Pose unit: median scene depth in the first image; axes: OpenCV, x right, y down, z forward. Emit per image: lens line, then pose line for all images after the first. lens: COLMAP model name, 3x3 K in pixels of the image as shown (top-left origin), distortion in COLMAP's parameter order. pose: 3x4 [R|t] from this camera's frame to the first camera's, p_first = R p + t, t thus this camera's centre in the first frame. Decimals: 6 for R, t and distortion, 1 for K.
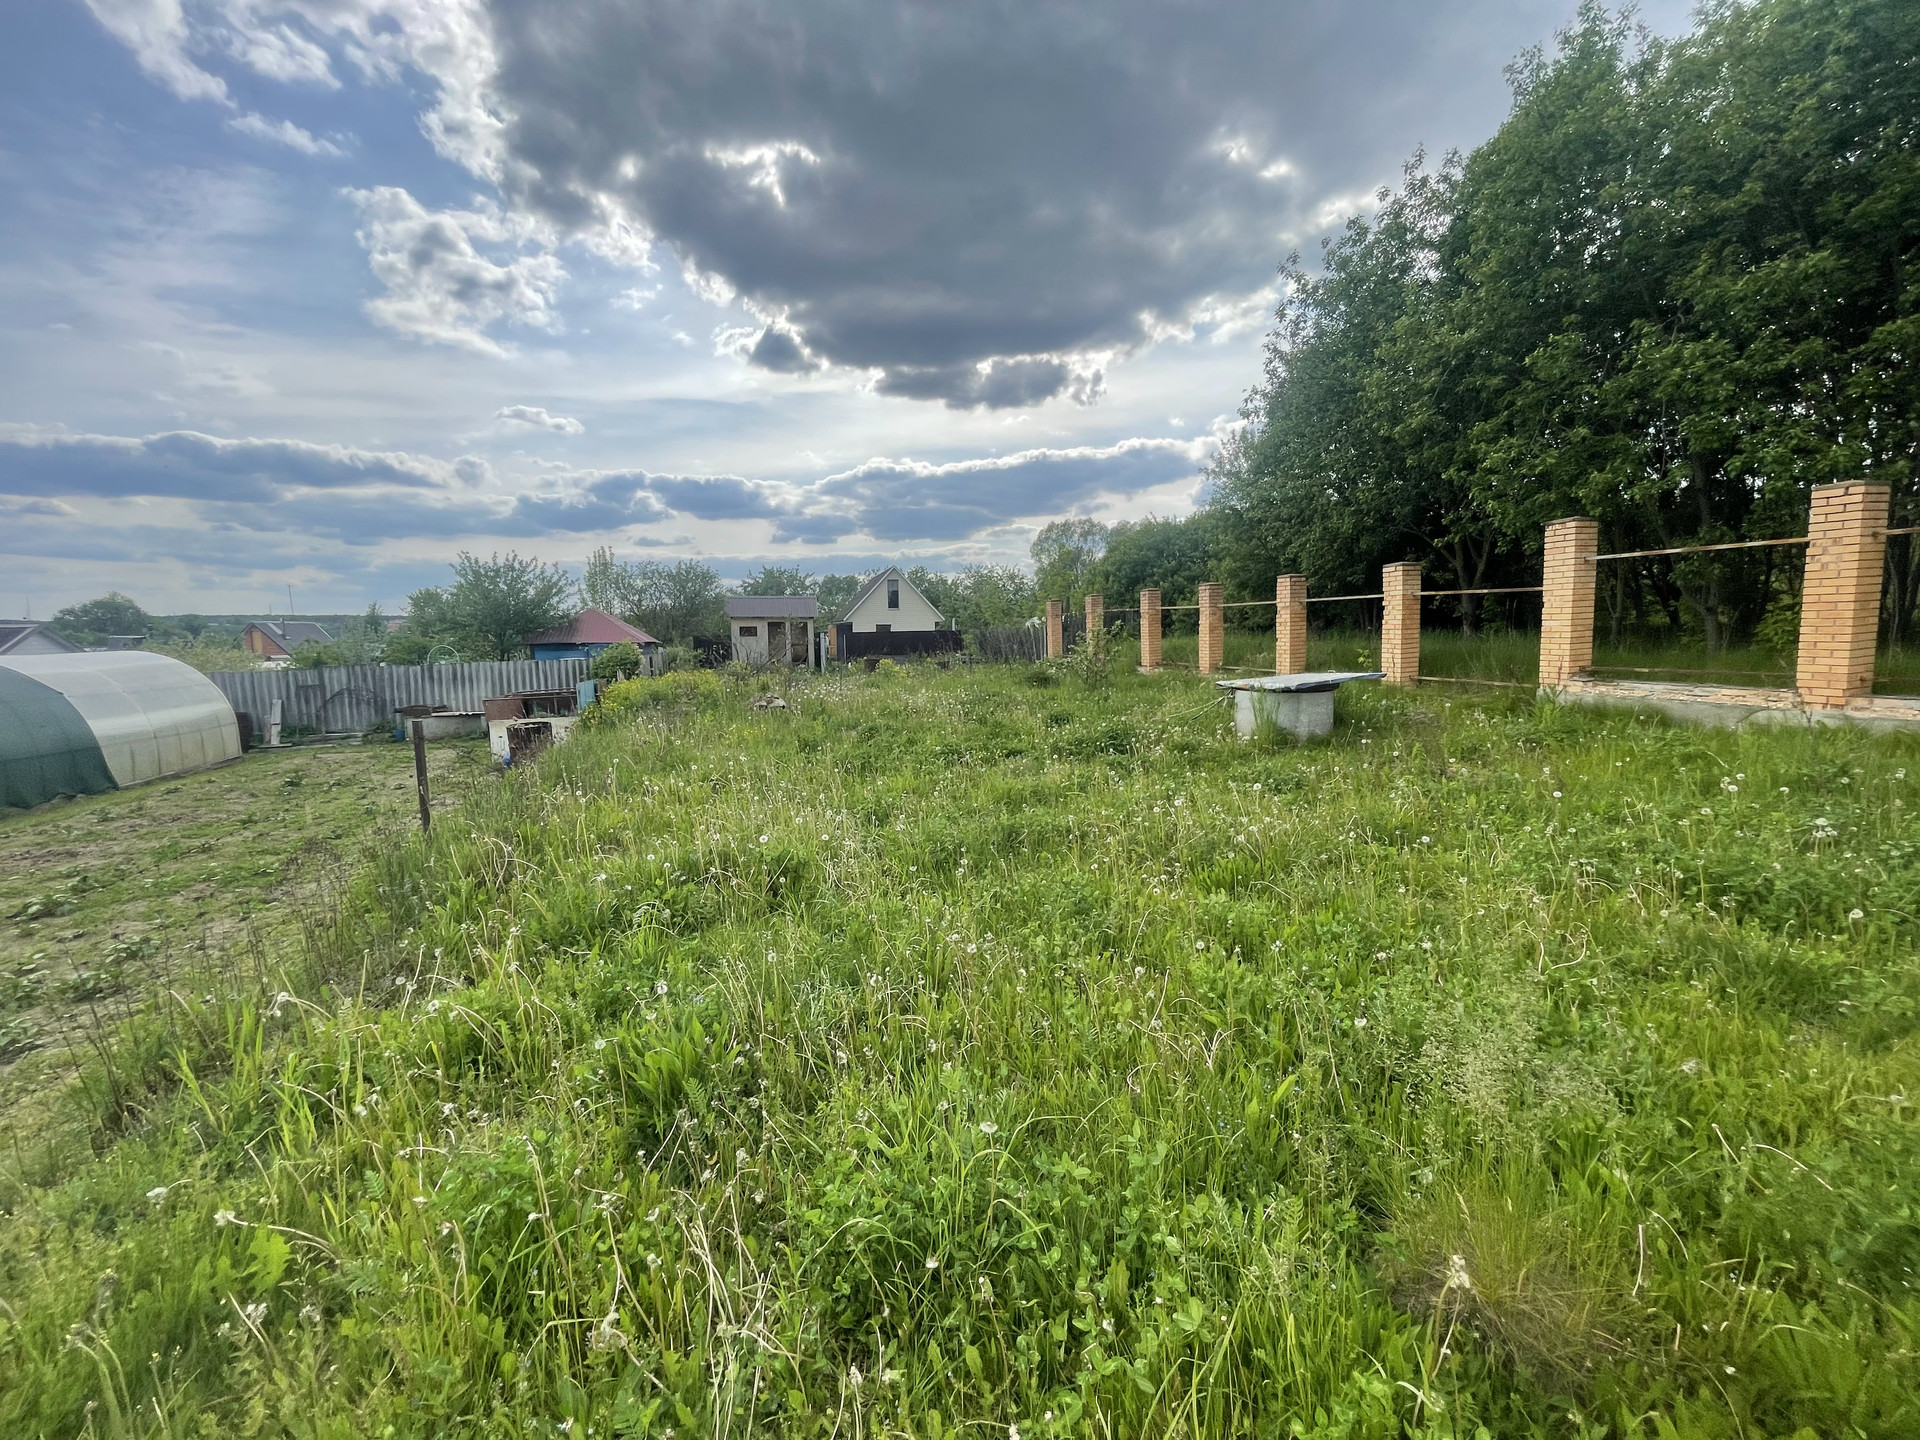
lens RADIAL K [[769.1, 0, 956.1], [0, 769.1, 717.6], [0, 0, 1]] dist [-0.001733, -0.000921]
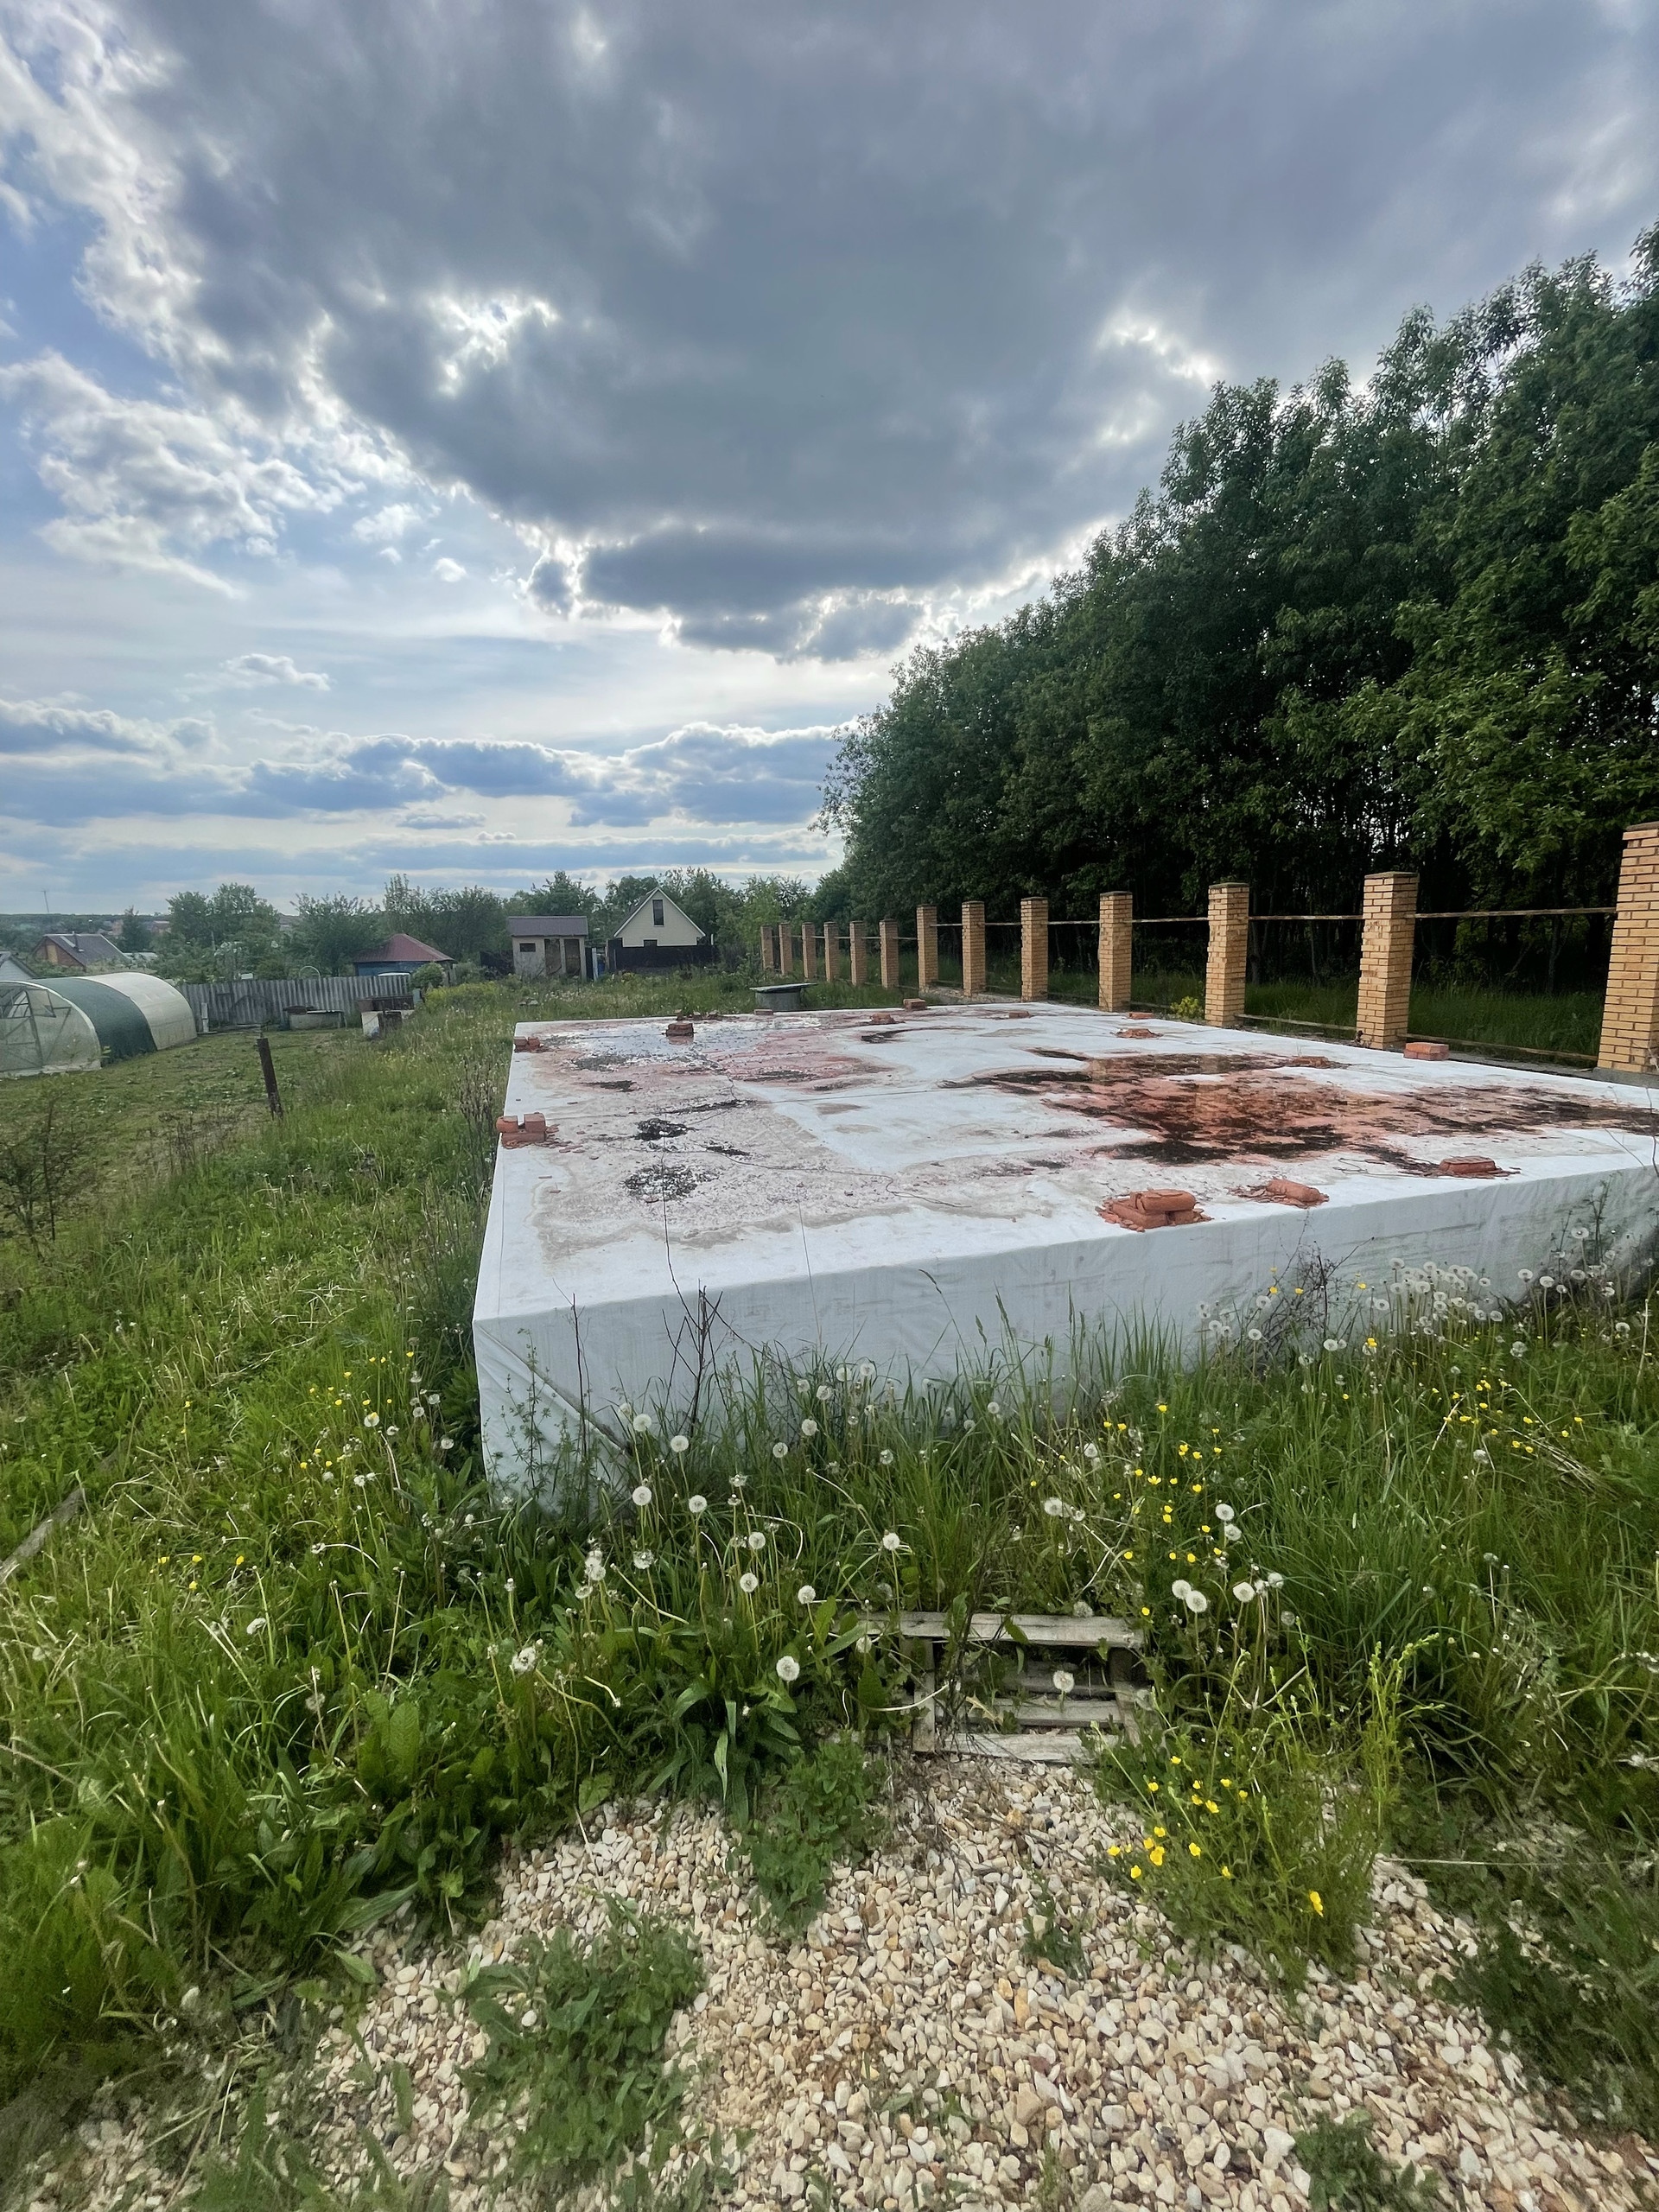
lens RADIAL K [[885.0, 0, 829.5], [0, 885.0, 1106.0], [0, 0, 1]] dist [-0.000466, 0.000060]
pose [[0.999096, -0.010286, 0.041239, 0.268195], [0.006890, 0.996636, 0.081669, 0.042999], [-0.041940, -0.081311, 0.995806, -0.773139]]
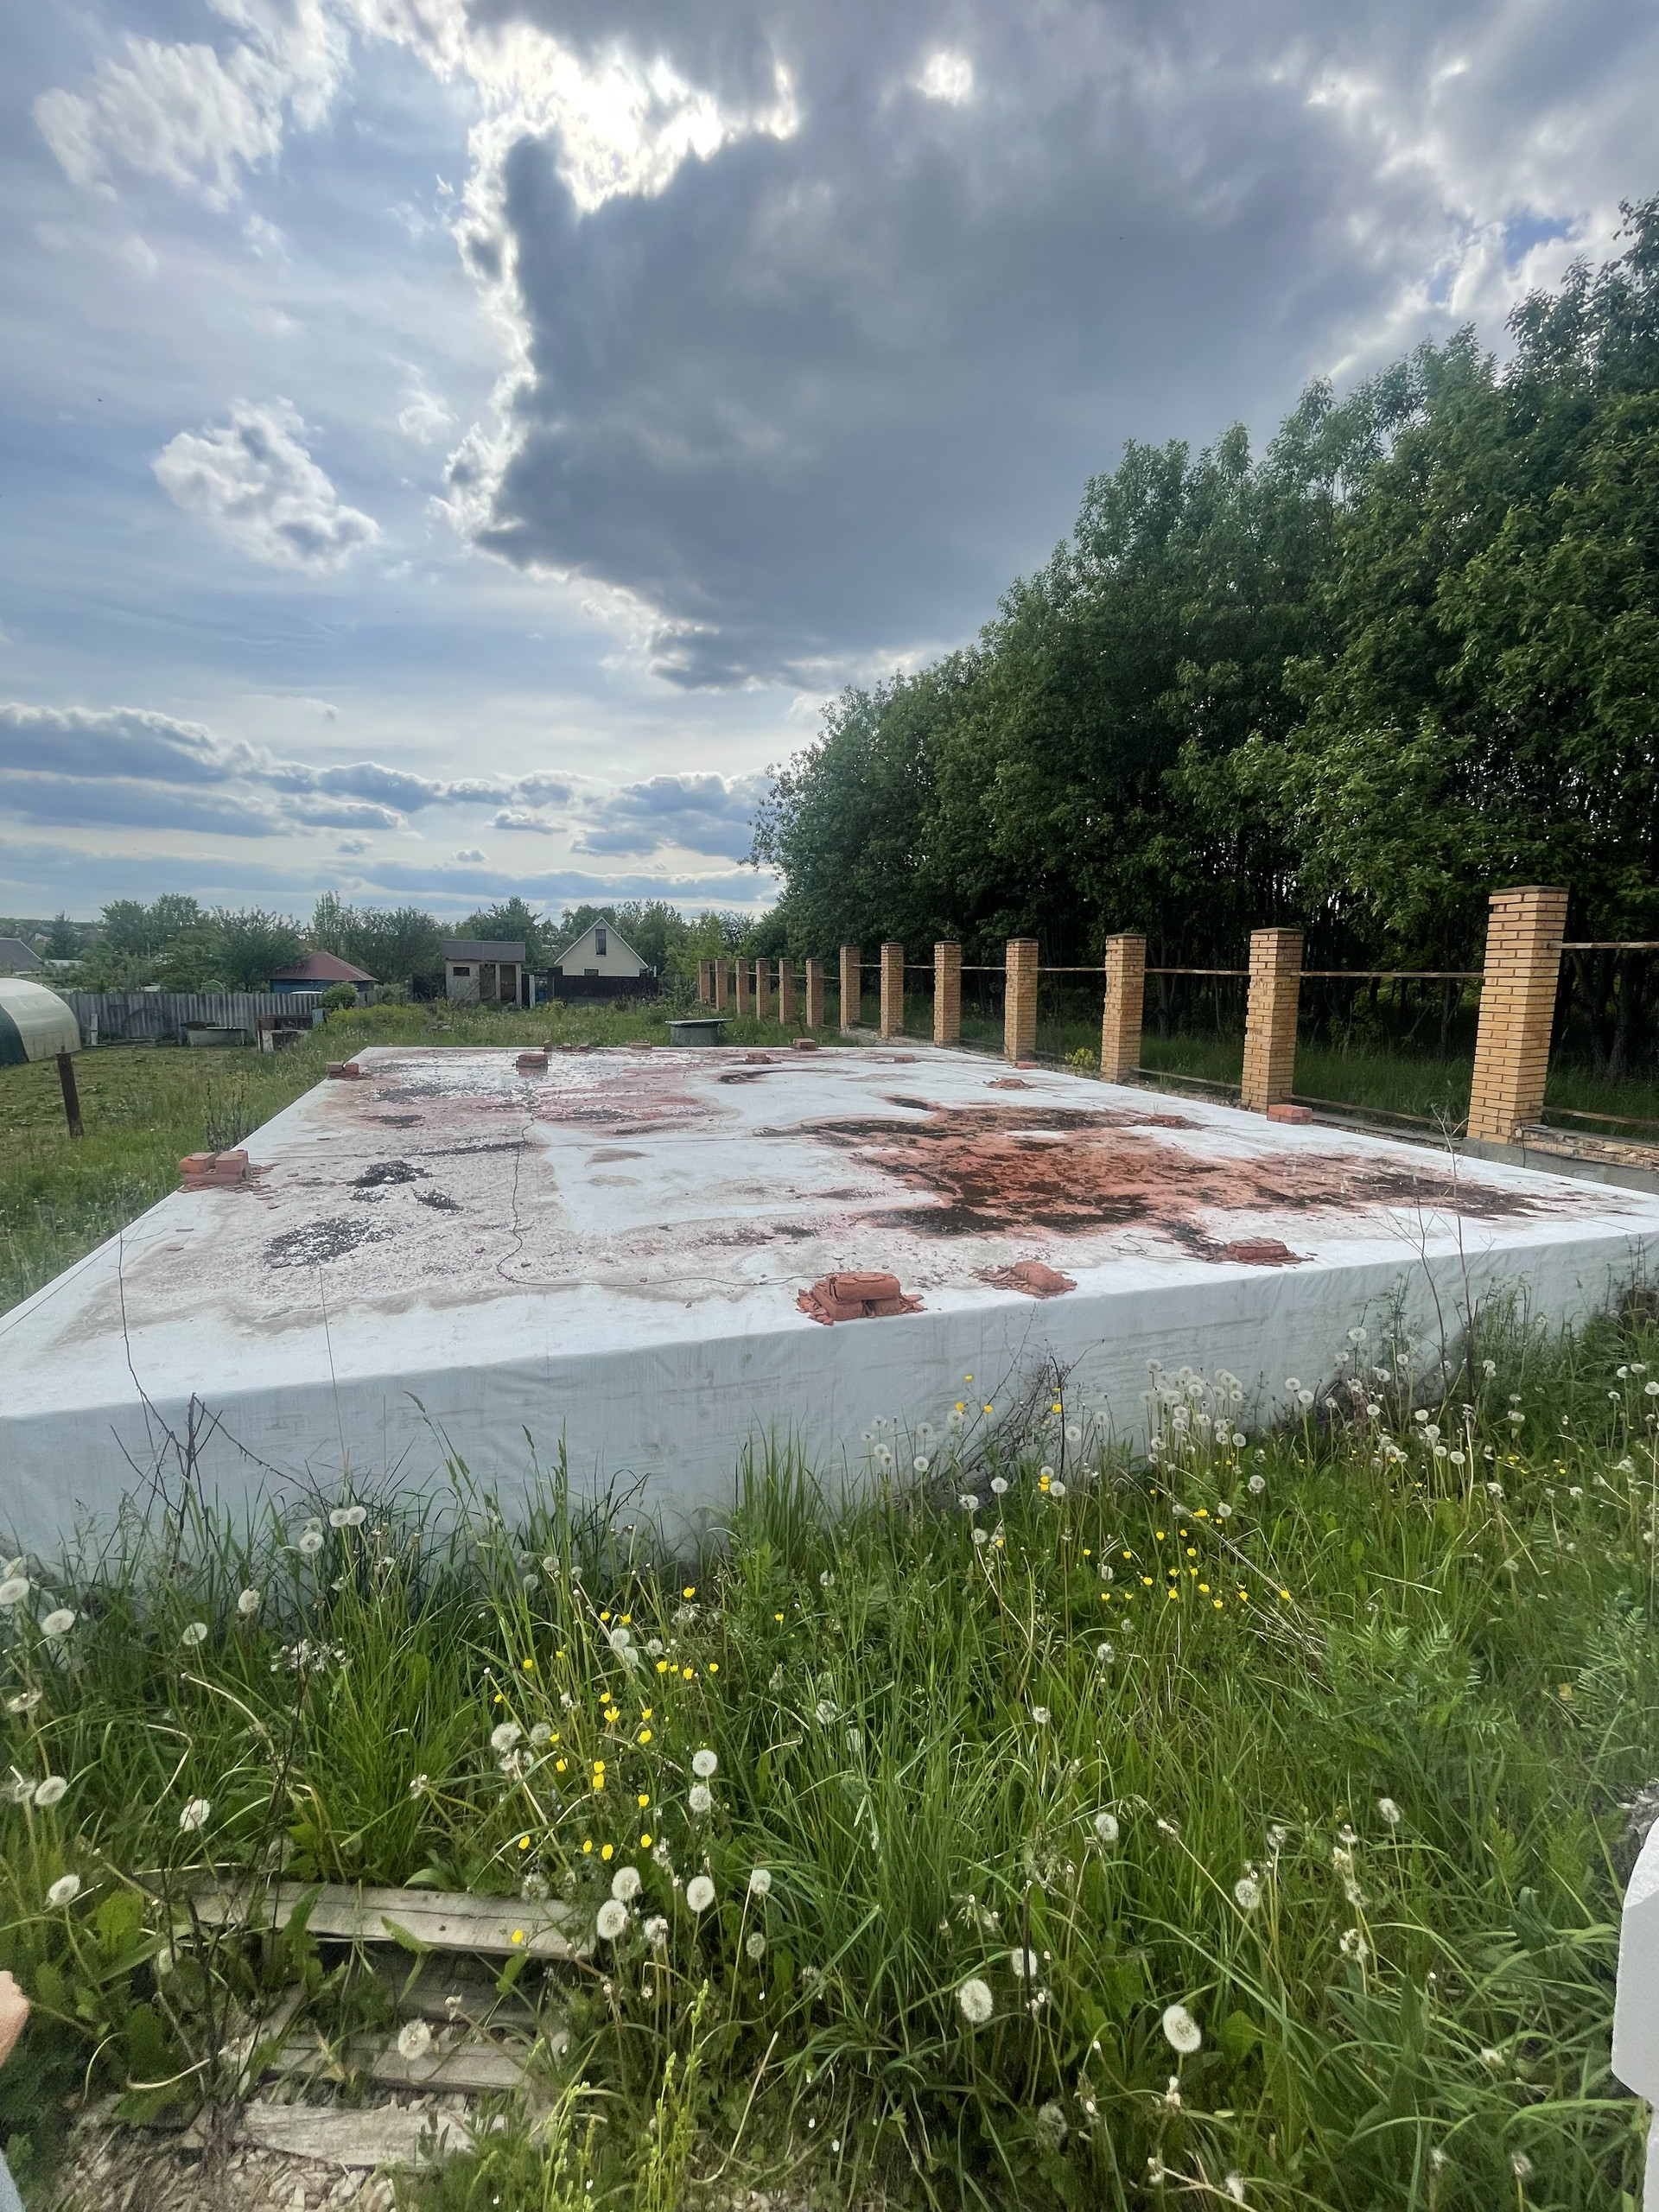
lens RADIAL K [[886.0, 0, 827.4], [0, 886.0, 1109.6], [0, 0, 1]] dist [-0.001733, -0.000921]
pose [[0.995920, 0.027540, 0.085935, 0.335162], [-0.031230, 0.998634, 0.041896, 0.040748], [-0.084664, -0.044409, 0.995419, -0.740538]]
